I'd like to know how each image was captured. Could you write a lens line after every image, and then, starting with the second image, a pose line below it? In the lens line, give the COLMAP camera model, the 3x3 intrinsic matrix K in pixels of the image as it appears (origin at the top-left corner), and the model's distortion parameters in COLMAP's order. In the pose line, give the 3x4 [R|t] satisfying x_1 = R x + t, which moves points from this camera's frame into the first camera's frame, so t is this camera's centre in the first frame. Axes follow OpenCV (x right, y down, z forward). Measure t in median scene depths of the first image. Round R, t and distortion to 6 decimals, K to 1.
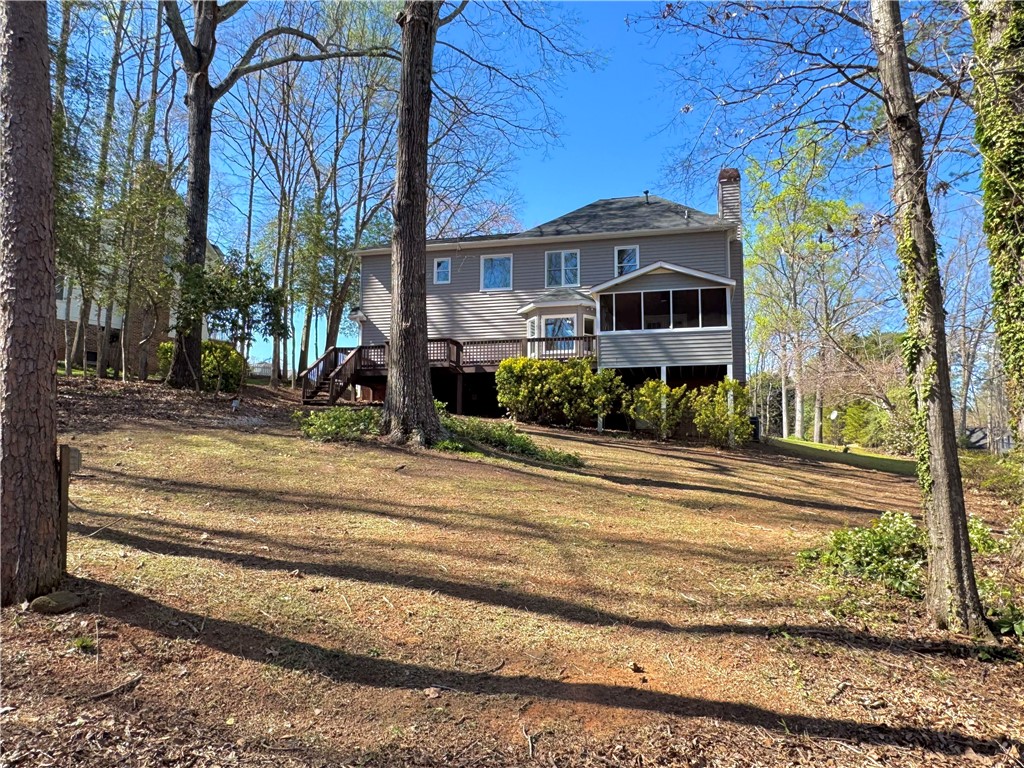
lens RADIAL K [[716.4, 0, 512.1], [0, 716.4, 385.7], [0, 0, 1]] dist [0.001440, -0.000449]
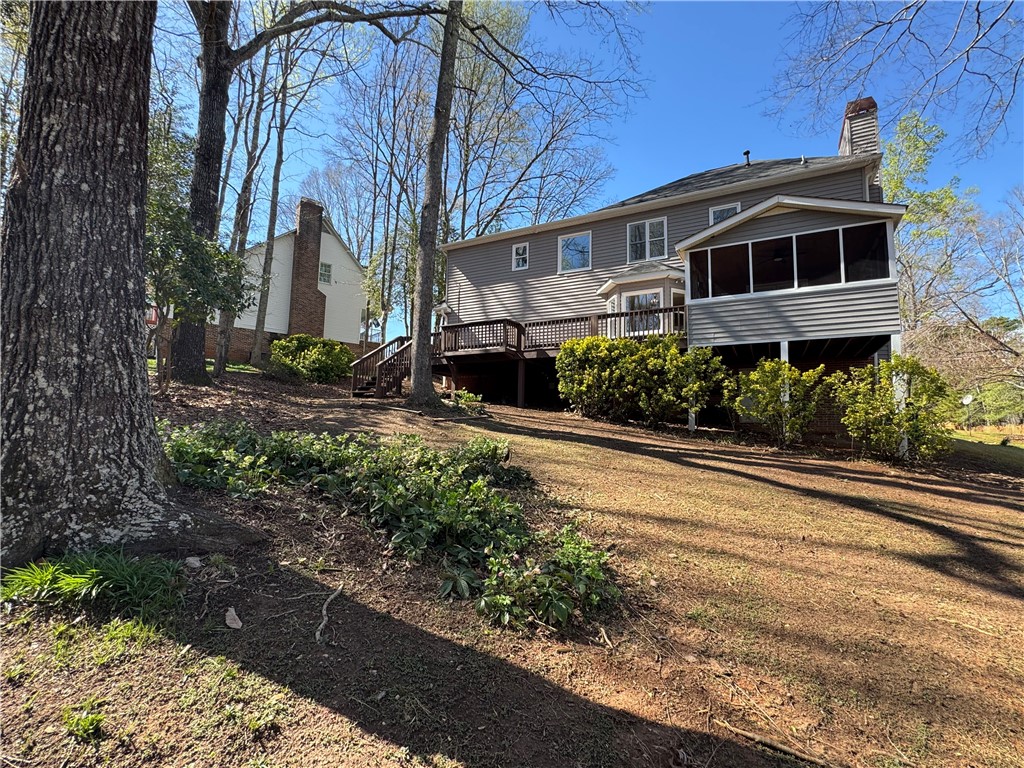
lens RADIAL K [[476.5, 0, 511.3], [0, 476.5, 383.1], [0, 0, 1]] dist [-0.002119, 0.000051]
pose [[0.967820, -0.012939, -0.251310, 0.064802], [0.016640, 0.999782, 0.012605, 0.004300], [0.251092, -0.016381, 0.967825, 0.462116]]
